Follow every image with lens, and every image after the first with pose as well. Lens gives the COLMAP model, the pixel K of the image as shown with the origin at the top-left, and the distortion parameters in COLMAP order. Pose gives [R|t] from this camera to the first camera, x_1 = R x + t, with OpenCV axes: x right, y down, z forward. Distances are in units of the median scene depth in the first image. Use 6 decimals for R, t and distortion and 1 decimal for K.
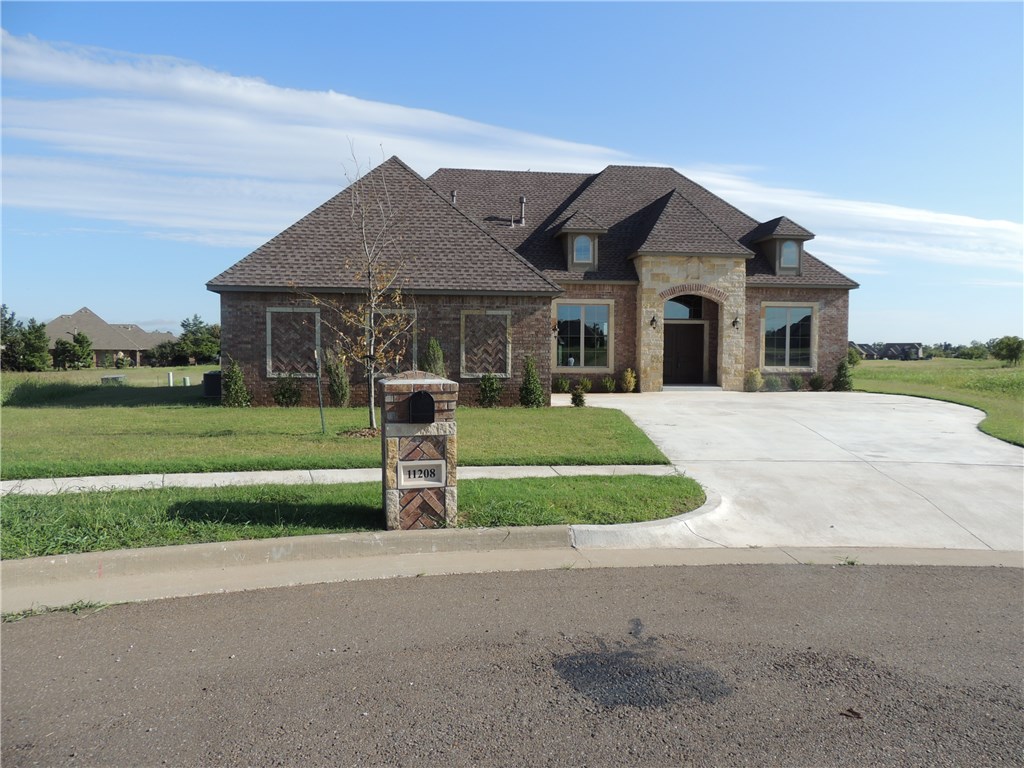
lens RADIAL K [[728.5, 0, 505.8], [0, 728.5, 383.2], [0, 0, 1]] dist [-0.011718, -0.000320]
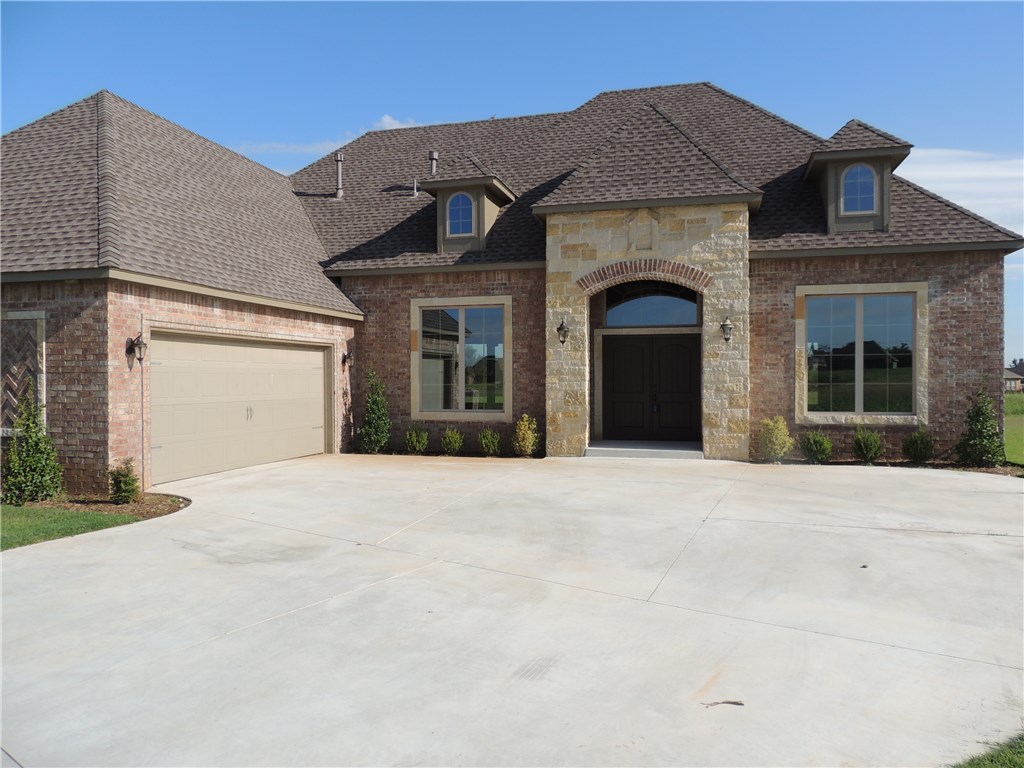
lens RADIAL K [[728.5, 0, 517.6], [0, 728.5, 383.6], [0, 0, 1]] dist [-0.011718, -0.000320]
pose [[0.923033, -0.003914, -0.384701, 0.375922], [-0.011875, 0.999182, -0.038656, -0.021802], [0.384537, 0.040249, 0.922232, 0.463891]]
